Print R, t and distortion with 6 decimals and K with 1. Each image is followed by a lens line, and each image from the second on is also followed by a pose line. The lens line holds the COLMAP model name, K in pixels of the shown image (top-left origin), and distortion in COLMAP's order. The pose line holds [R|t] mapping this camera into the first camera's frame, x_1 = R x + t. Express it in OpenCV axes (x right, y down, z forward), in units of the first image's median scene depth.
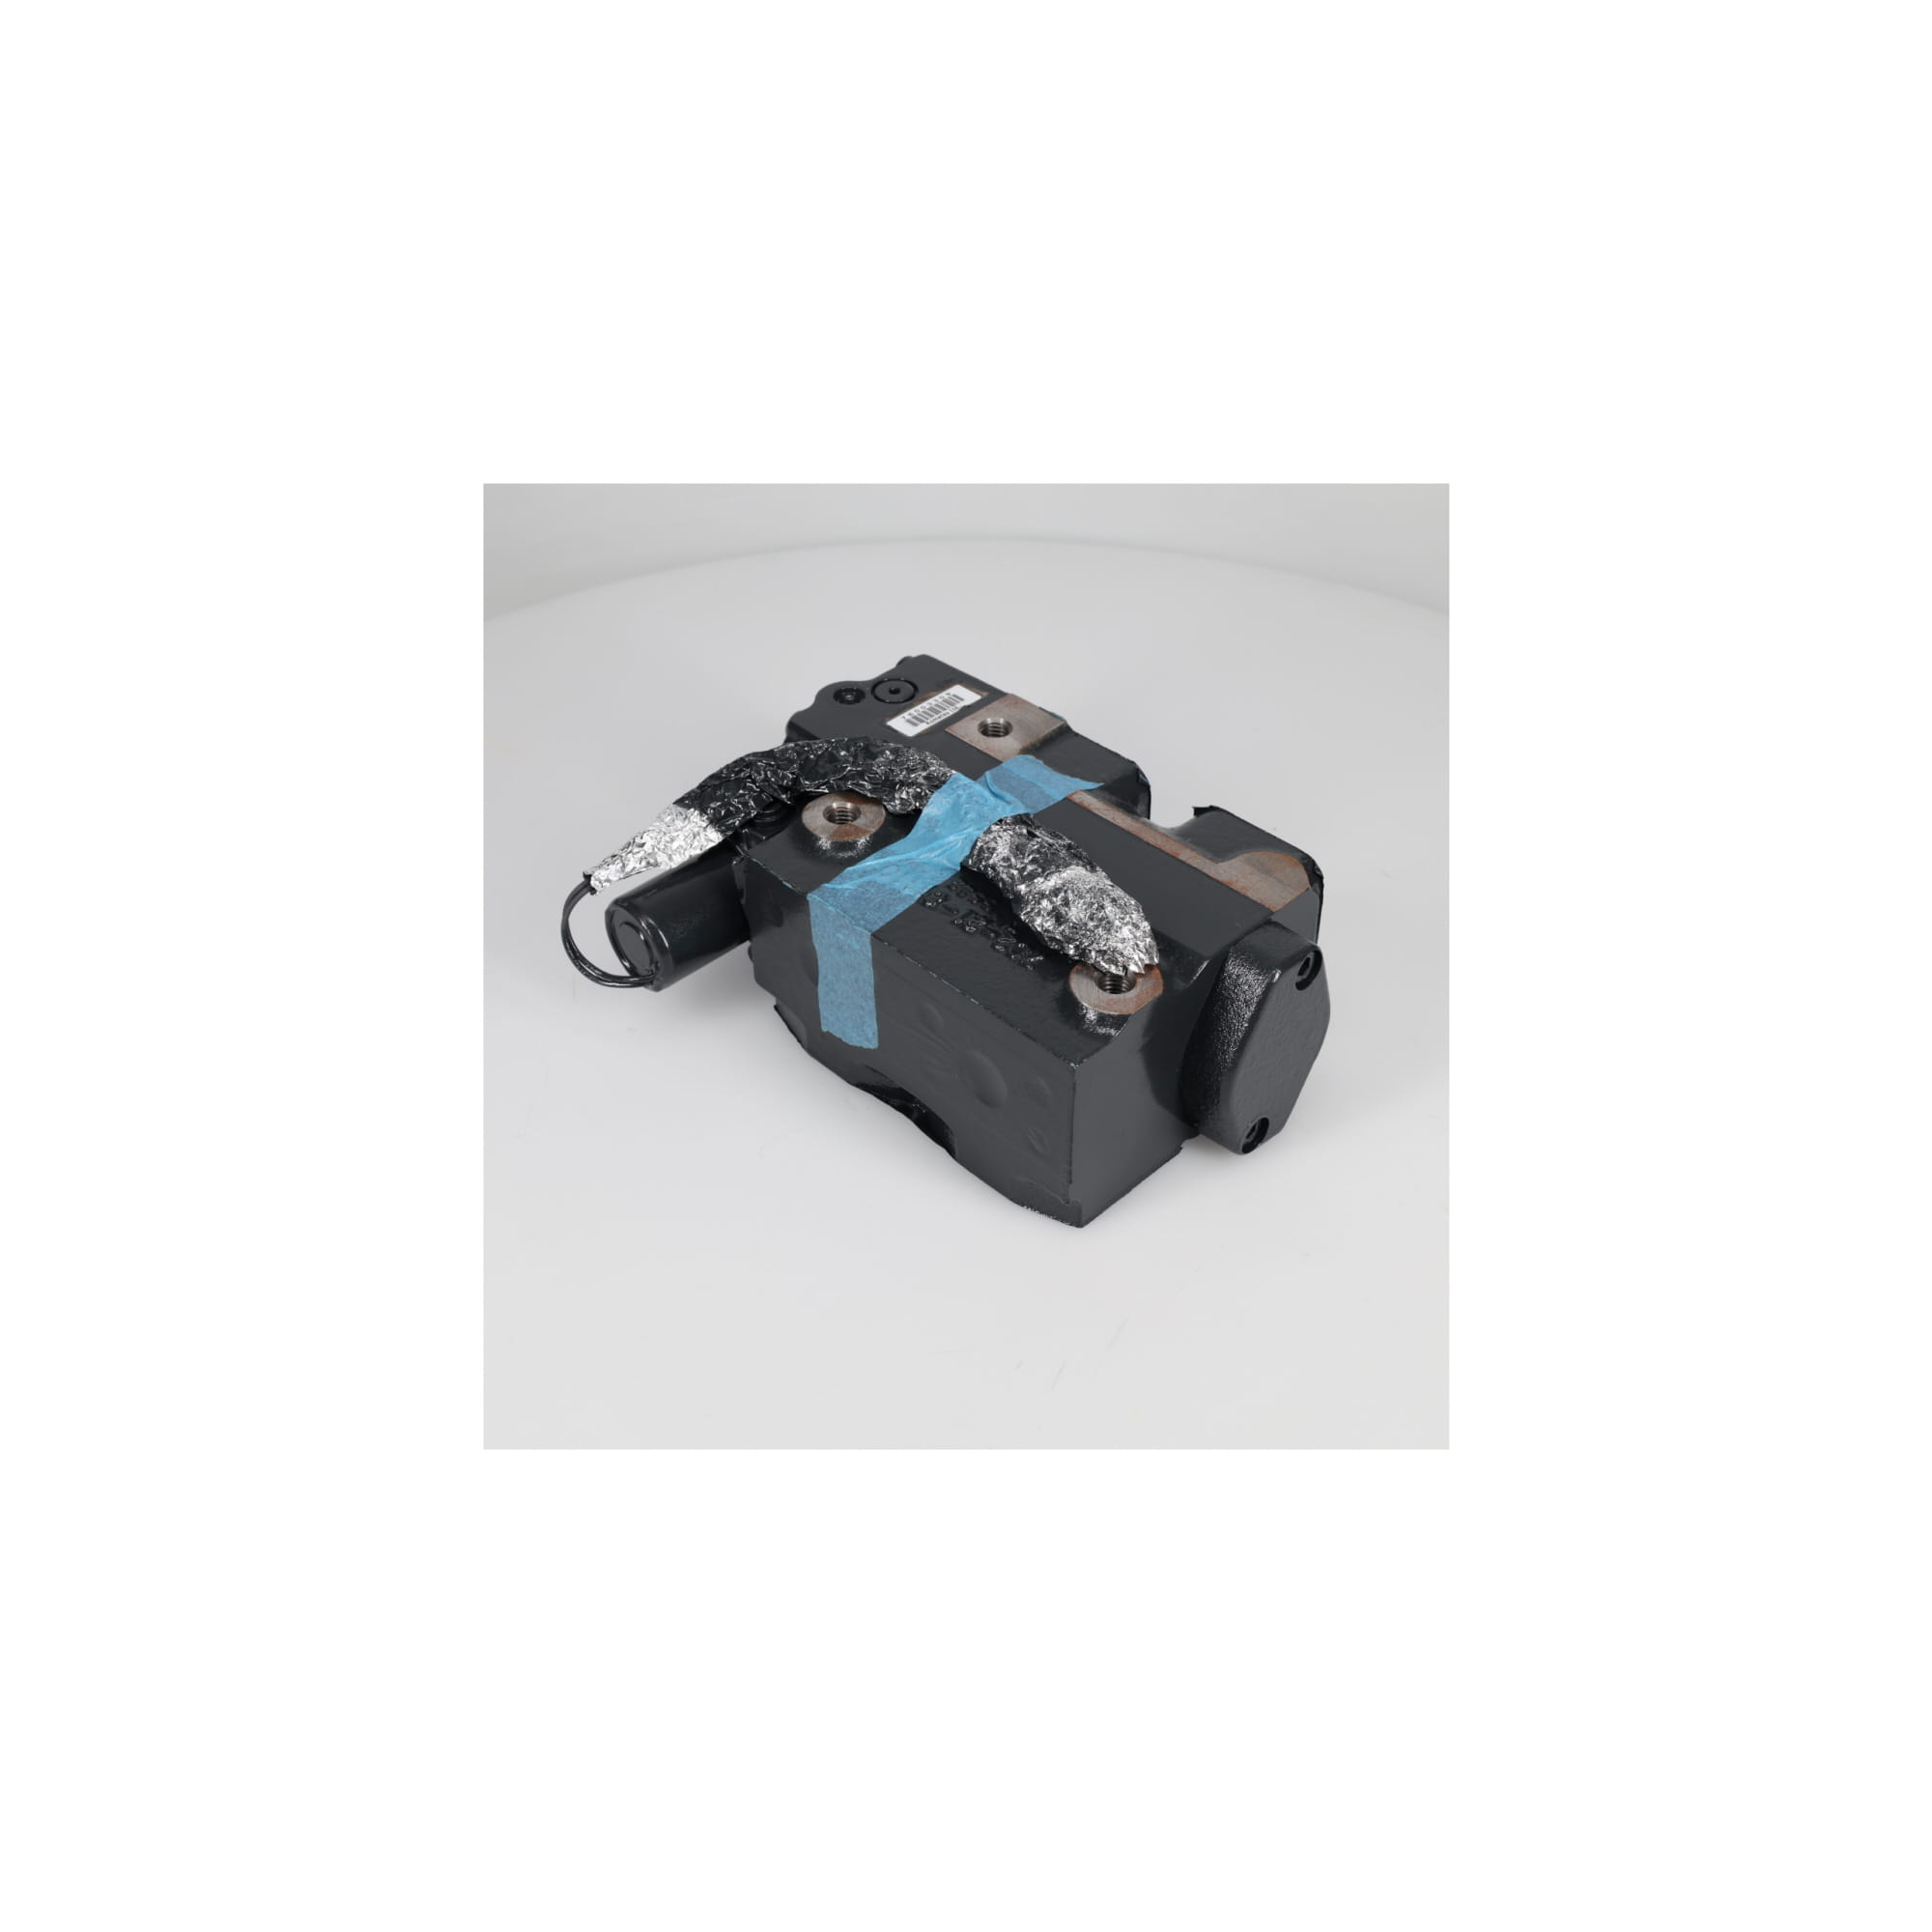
lens RADIAL K [[1862.0, 0, 966.0], [0, 1862.0, 966.0], [0, 0, 1]] dist [-0.002905, -0.000490]
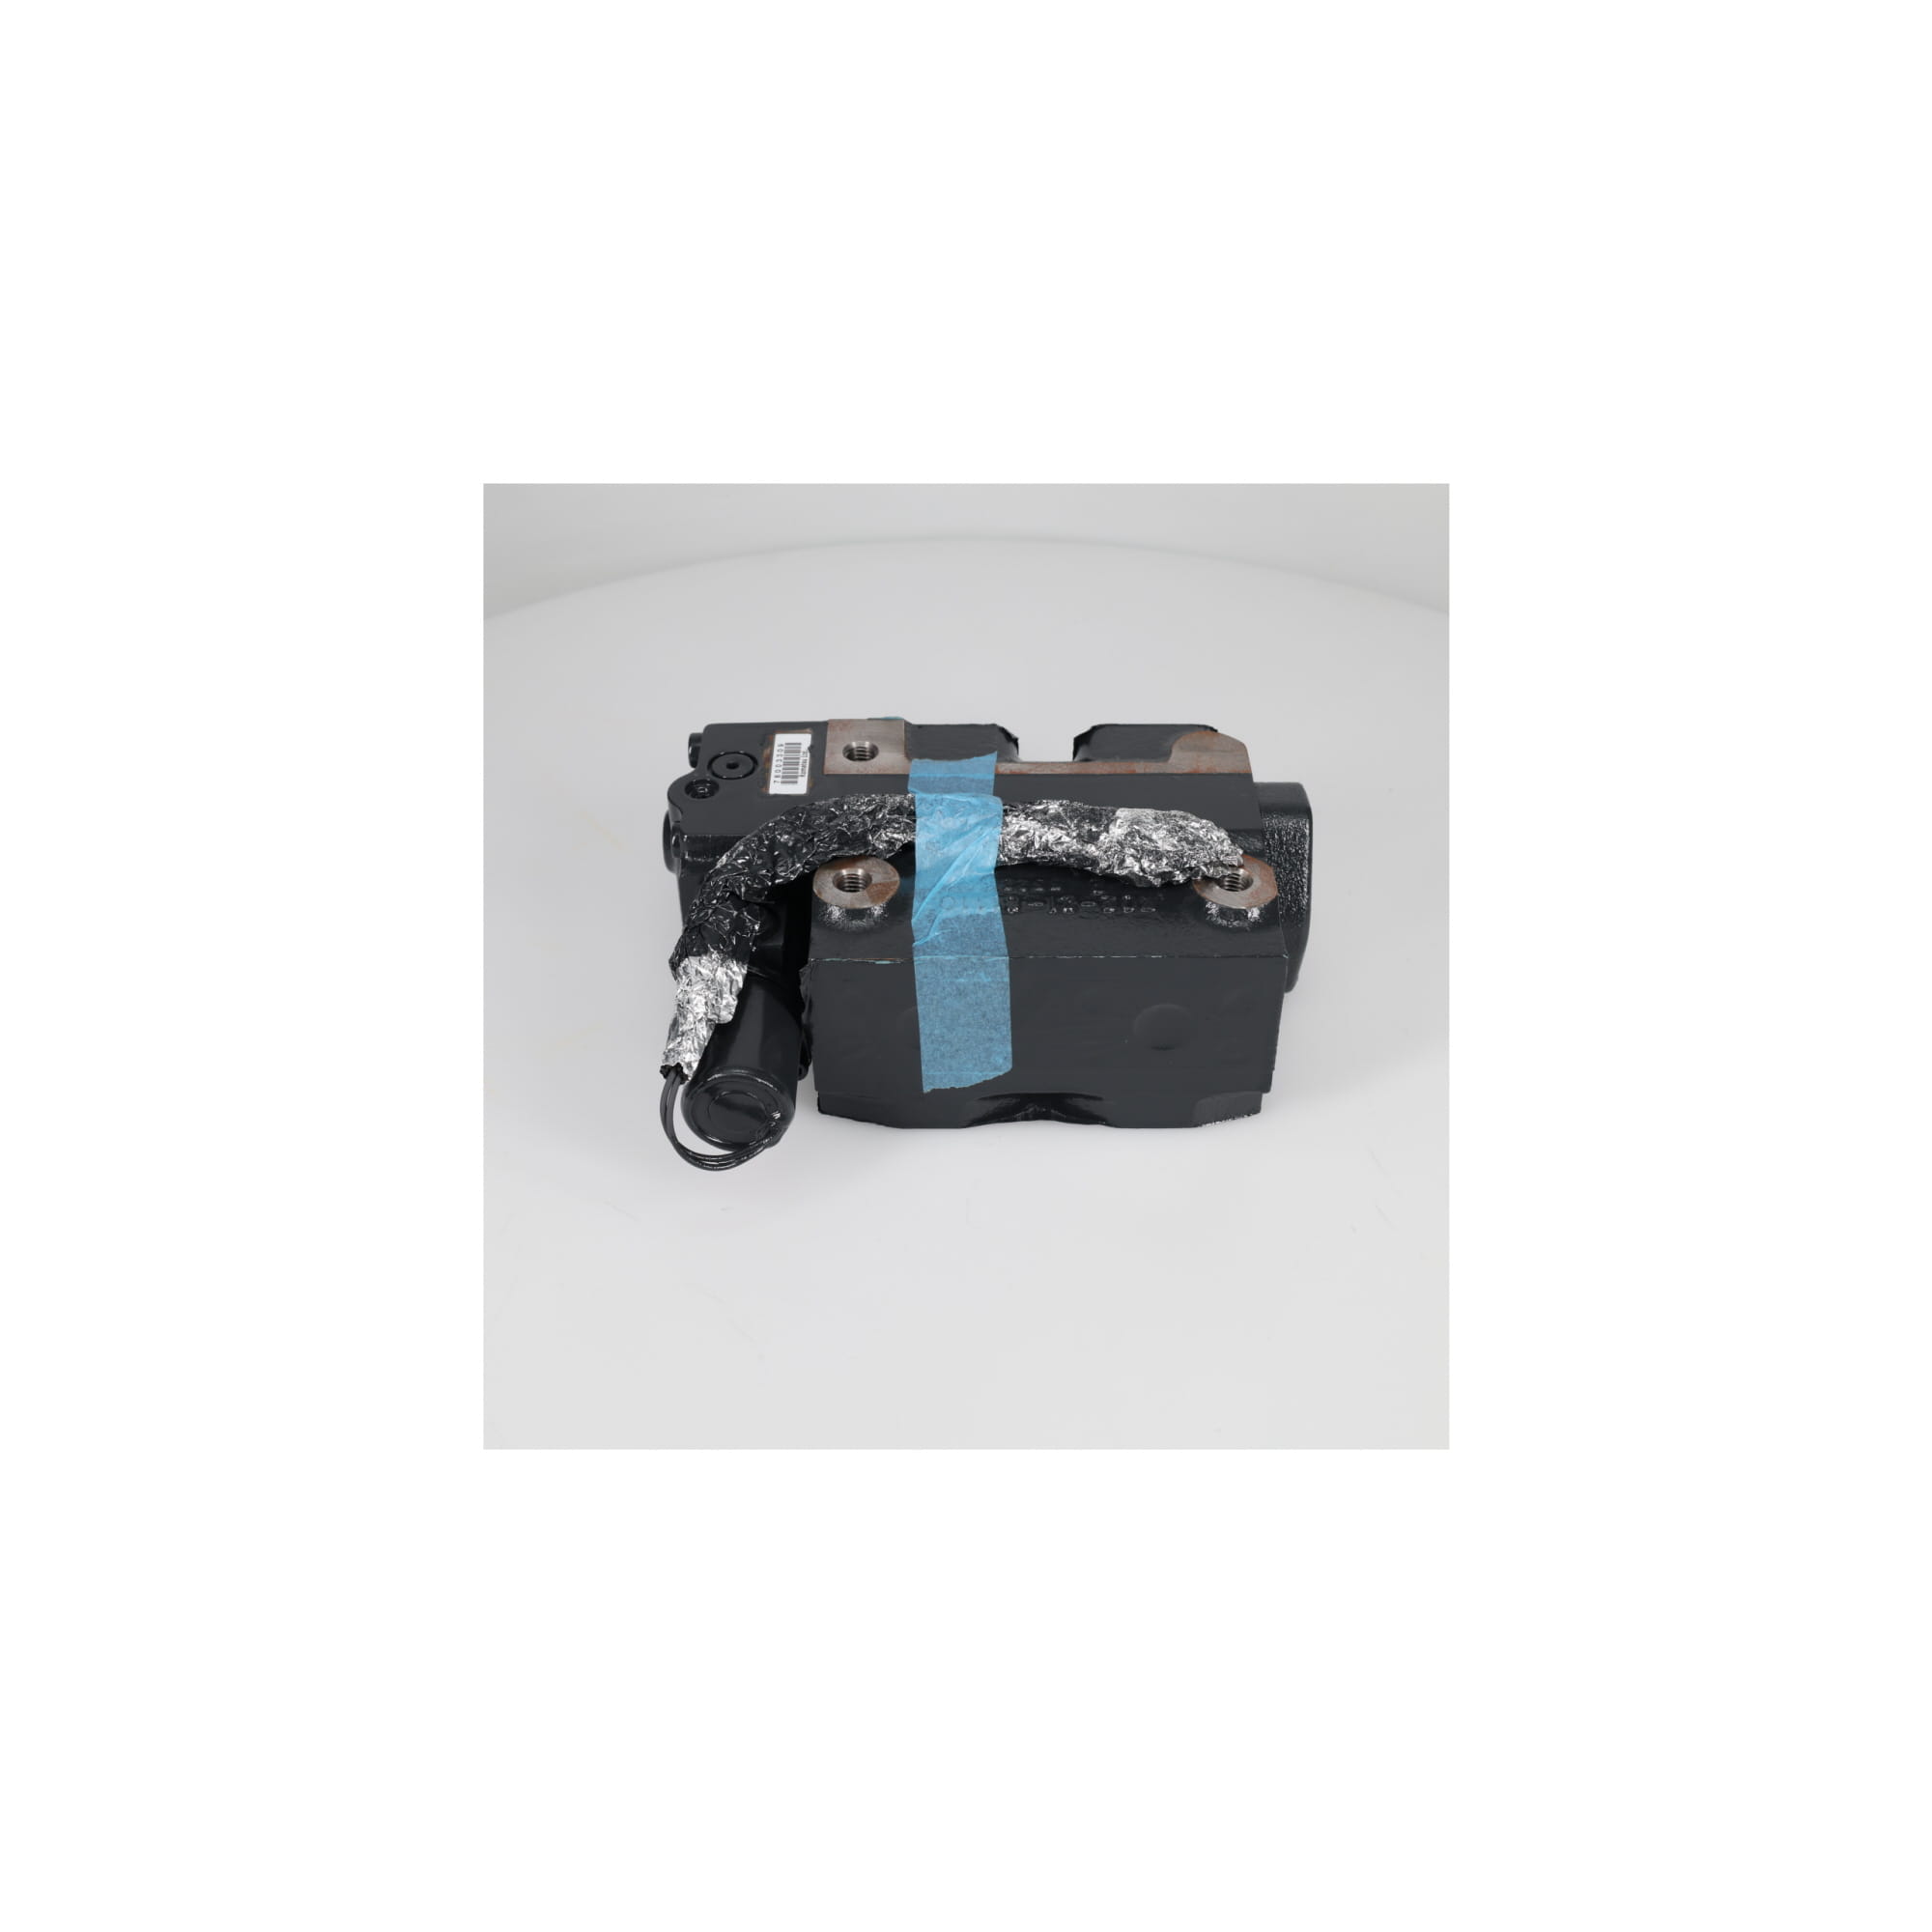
lens RADIAL K [[1862.0, 0, 966.0], [0, 1862.0, 966.0], [0, 0, 1]] dist [-0.002905, -0.000490]
pose [[0.701217, -0.457176, 0.547070, -0.556733], [0.455199, 0.877666, 0.149988, -0.156862], [-0.548716, 0.143851, 0.823540, 0.183594]]
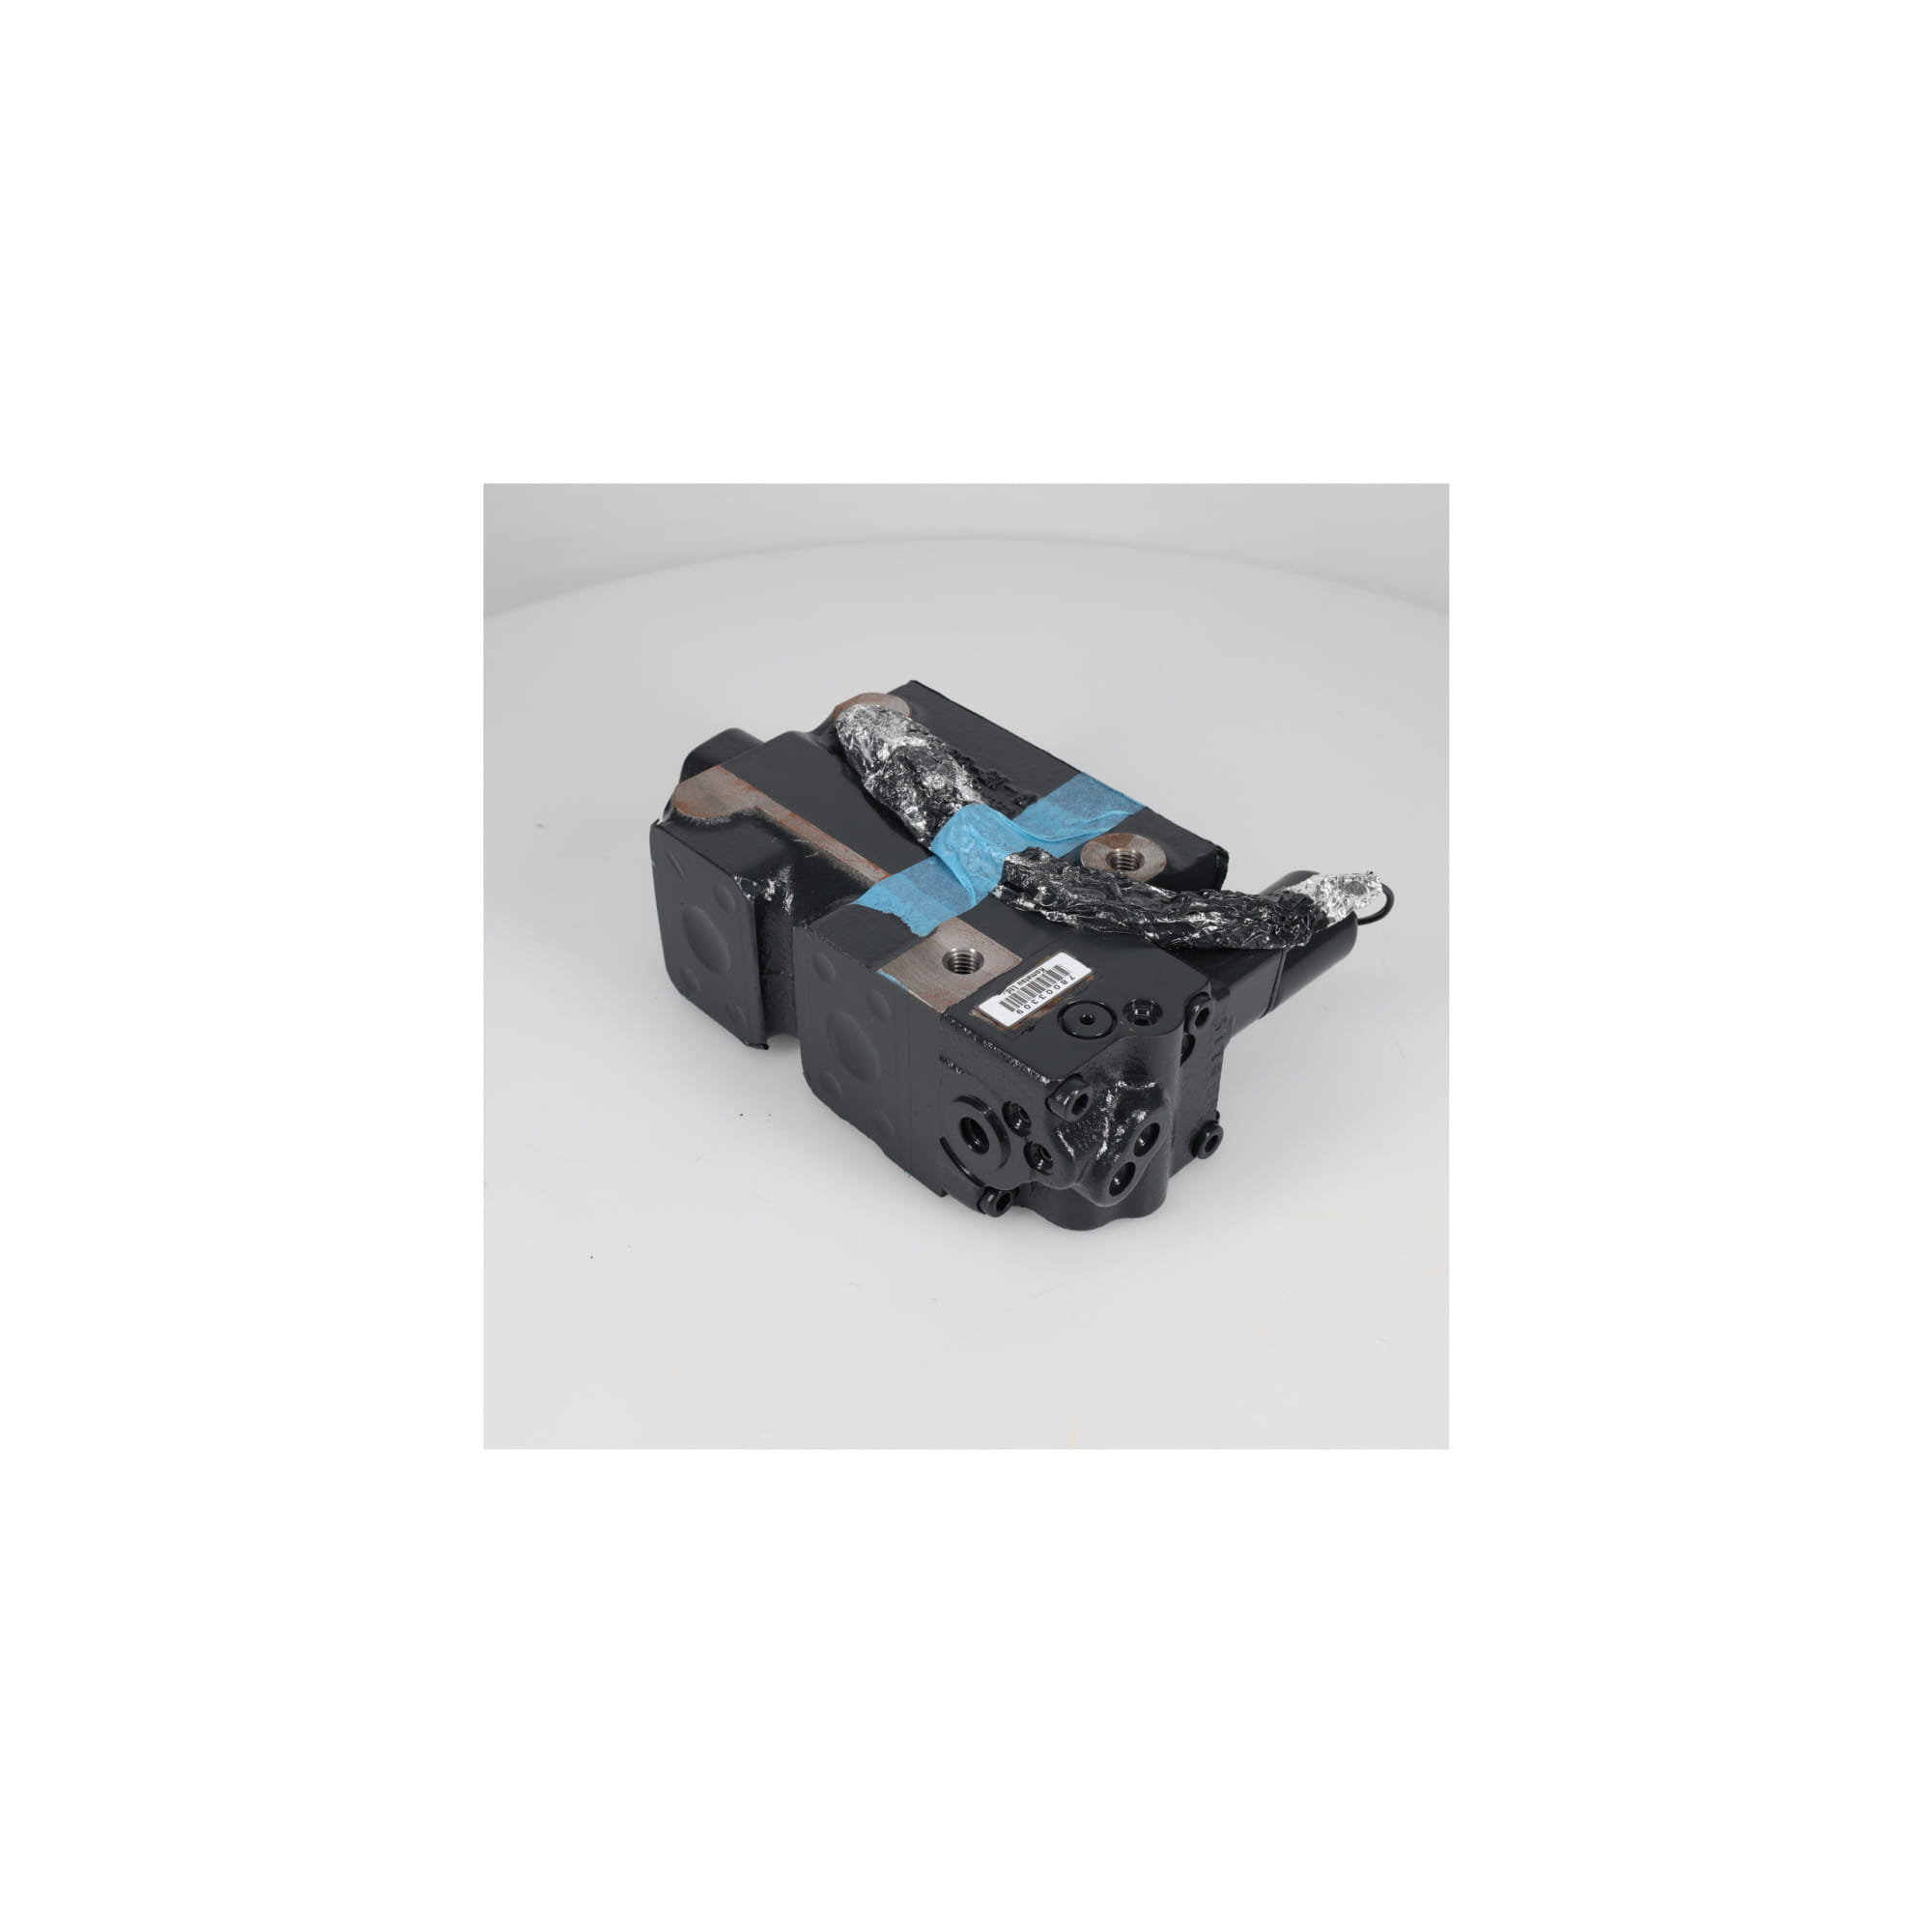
lens RADIAL K [[1862.0, 0, 966.0], [0, 1862.0, 966.0], [0, 0, 1]] dist [-0.002905, -0.000490]
pose [[-0.999916, 0.001425, 0.012900, 0.003535], [0.012958, 0.165365, 0.986147, -1.007253], [-0.000728, 0.986231, -0.165369, 1.190288]]
